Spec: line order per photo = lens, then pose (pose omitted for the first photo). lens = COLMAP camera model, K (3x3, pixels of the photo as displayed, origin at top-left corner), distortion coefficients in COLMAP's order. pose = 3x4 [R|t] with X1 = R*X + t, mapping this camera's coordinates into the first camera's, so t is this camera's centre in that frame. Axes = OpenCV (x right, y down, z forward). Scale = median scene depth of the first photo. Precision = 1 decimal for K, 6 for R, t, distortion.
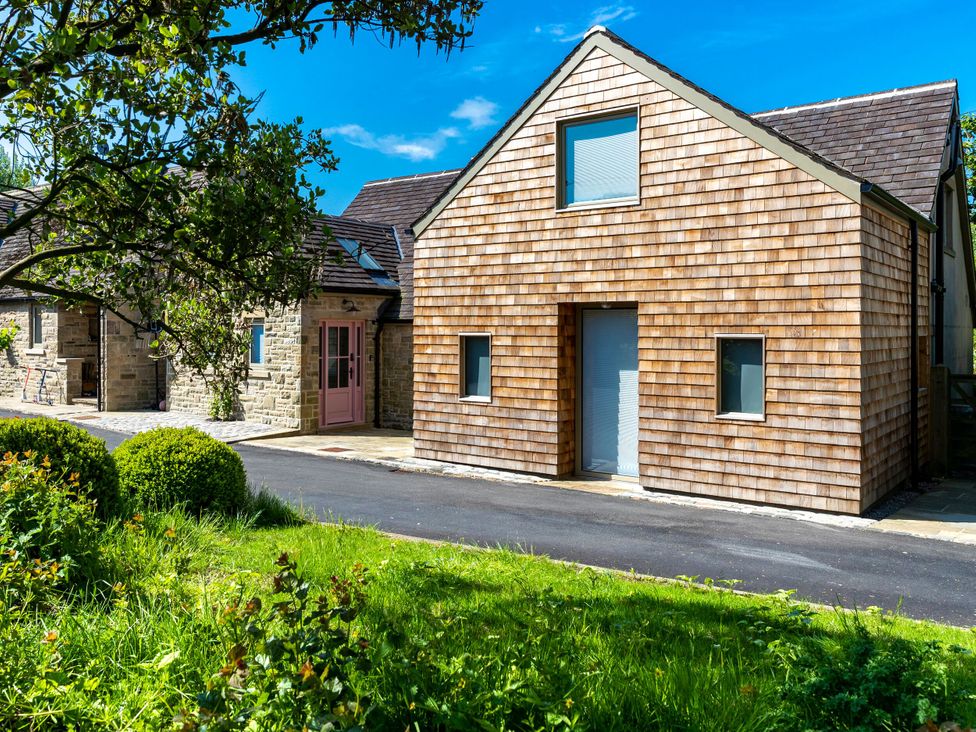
lens RADIAL K [[826.4, 0, 448.4], [0, 826.4, 325.7], [0, 0, 1]] dist [0.008851, -0.002667]
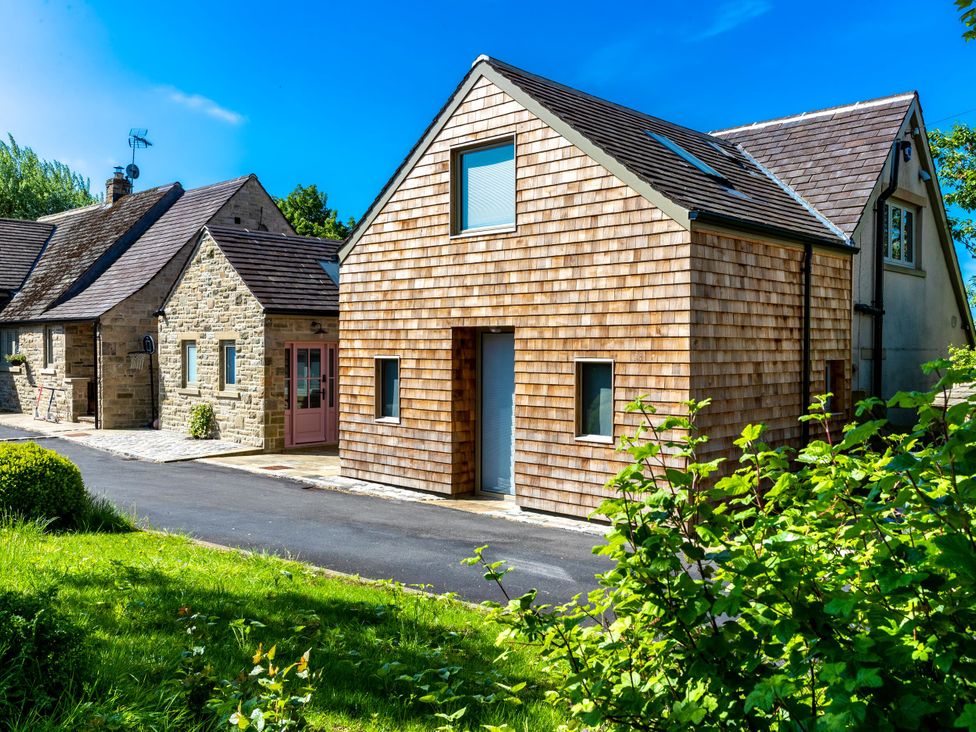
lens RADIAL K [[869.1, 0, 490.4], [0, 869.1, 364.2], [0, 0, 1]] dist [0.019745, -0.005576]
pose [[0.995766, 0.003023, -0.091870, 0.274217], [-0.000895, 0.999730, 0.023199, -0.006454], [0.091916, -0.023019, 0.995501, -0.070592]]
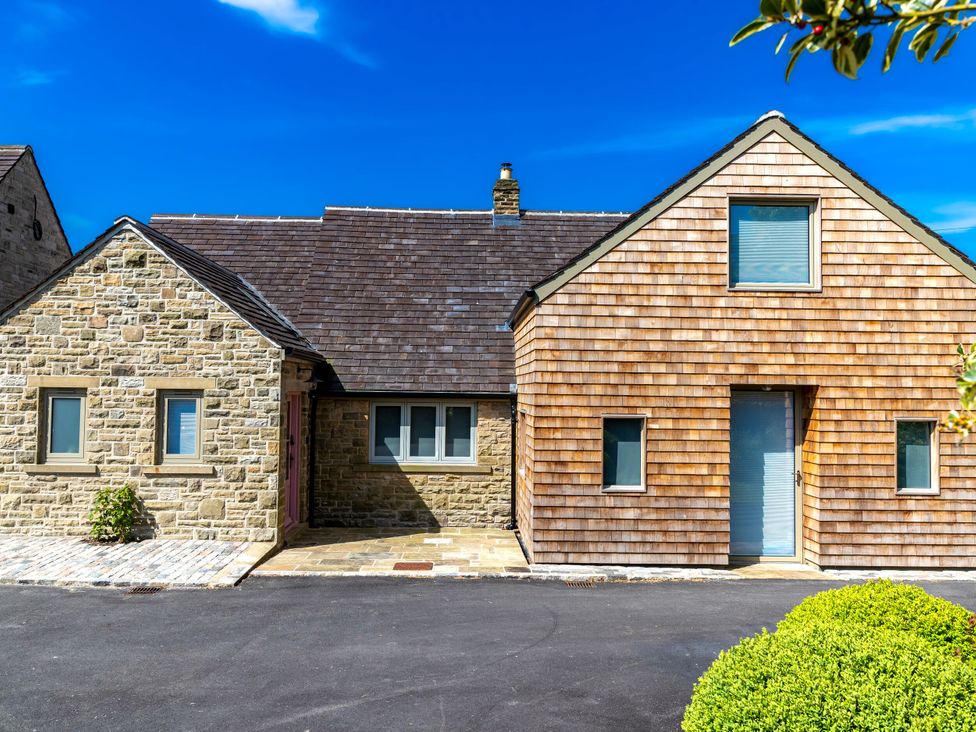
lens RADIAL K [[764.9, 0, 485.8], [0, 764.9, 363.8], [0, 0, 1]] dist [0.011693, -0.008382]
pose [[0.776077, 0.030153, 0.629917, -0.638998], [-0.011989, 0.999381, -0.033068, -0.018180], [-0.630524, 0.018111, 0.775958, 0.477131]]
